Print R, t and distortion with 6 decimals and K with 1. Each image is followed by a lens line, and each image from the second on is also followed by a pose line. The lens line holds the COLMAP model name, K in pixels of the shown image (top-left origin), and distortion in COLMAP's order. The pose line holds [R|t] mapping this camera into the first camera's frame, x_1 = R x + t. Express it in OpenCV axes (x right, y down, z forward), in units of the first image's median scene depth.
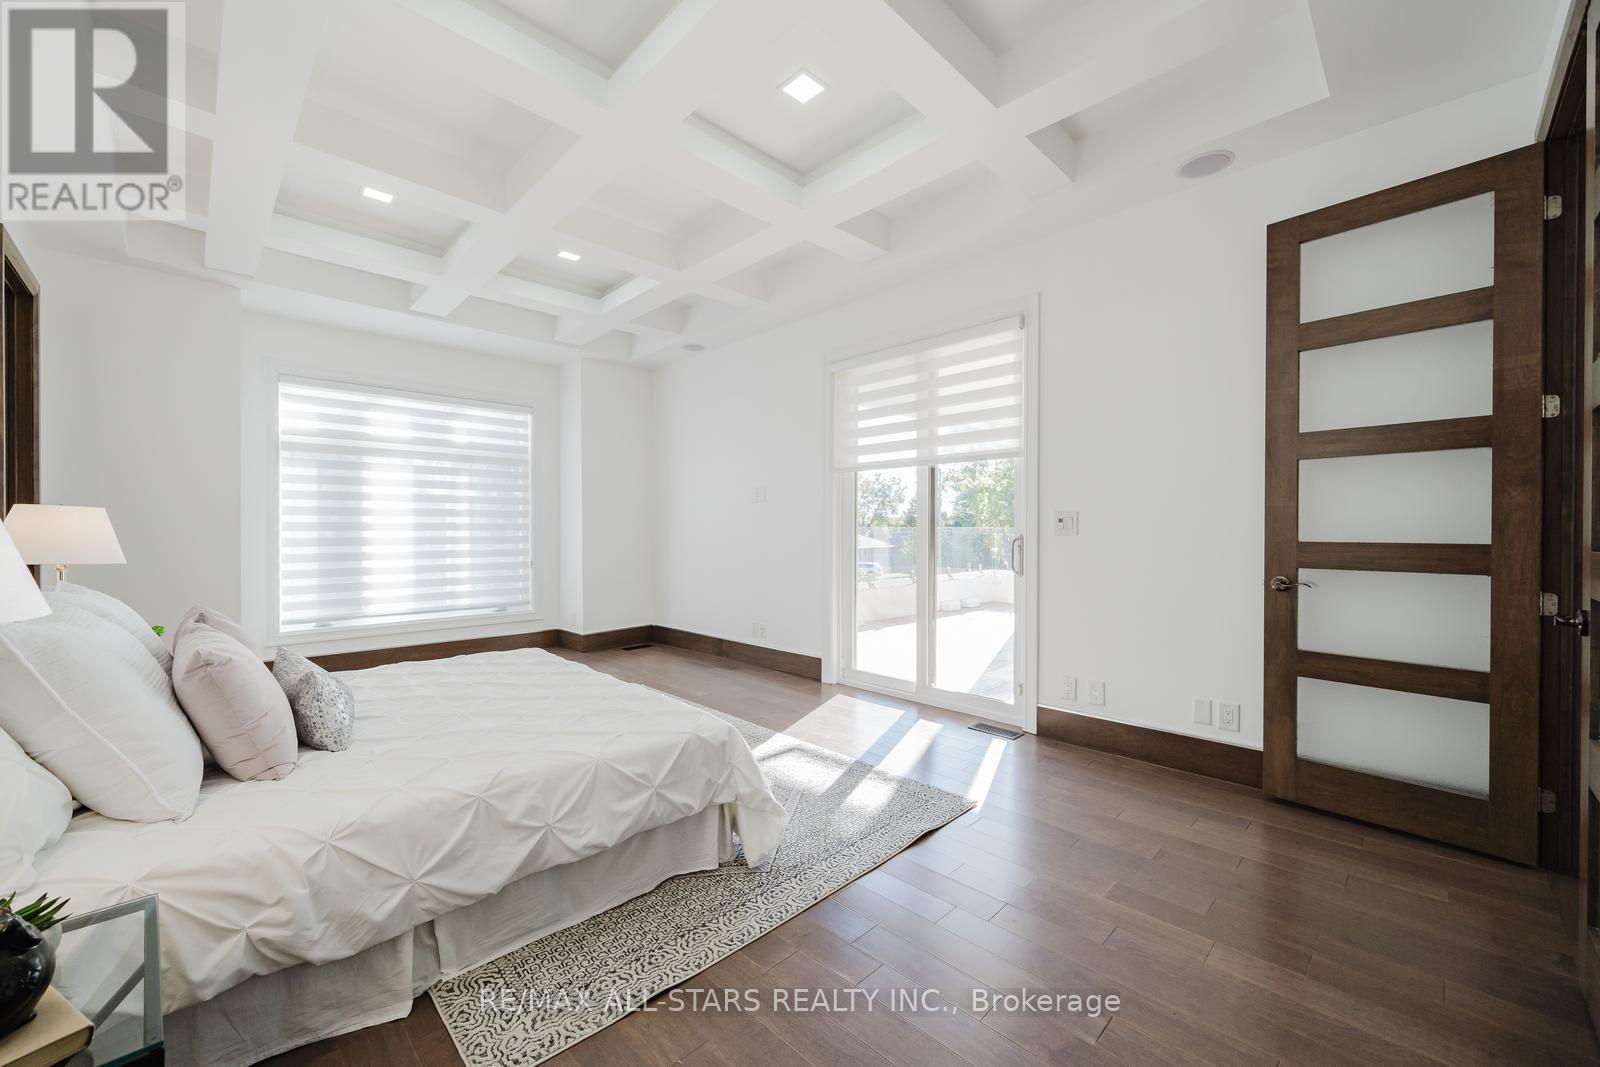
lens RADIAL K [[626.6, 0, 793.7], [0, 626.6, 532.0], [0, 0, 1]] dist [-0.000421, 0.000039]
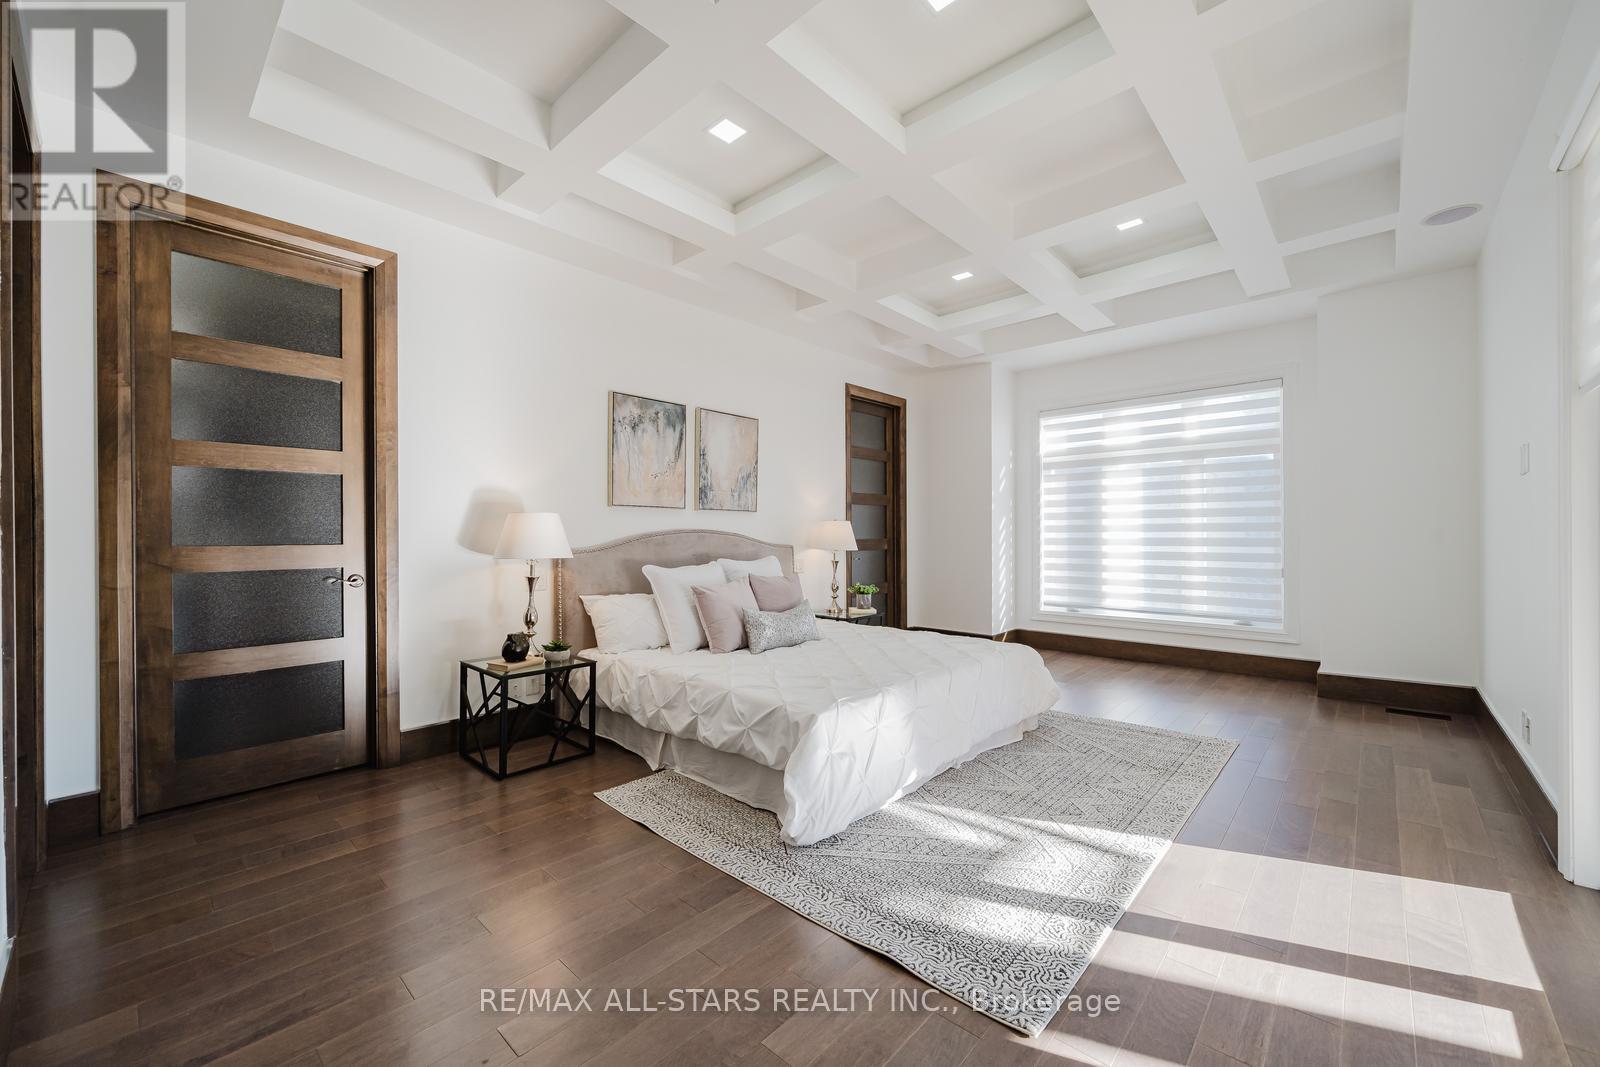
lens RADIAL K [[626.6, 0, 794.0], [0, 626.6, 534.6], [0, 0, 1]] dist [-0.000421, 0.000039]
pose [[0.050232, 0.002394, -0.998735, 0.445572], [0.000455, 0.999997, 0.002420, -0.000665], [0.998737, -0.000576, 0.050231, 0.418086]]
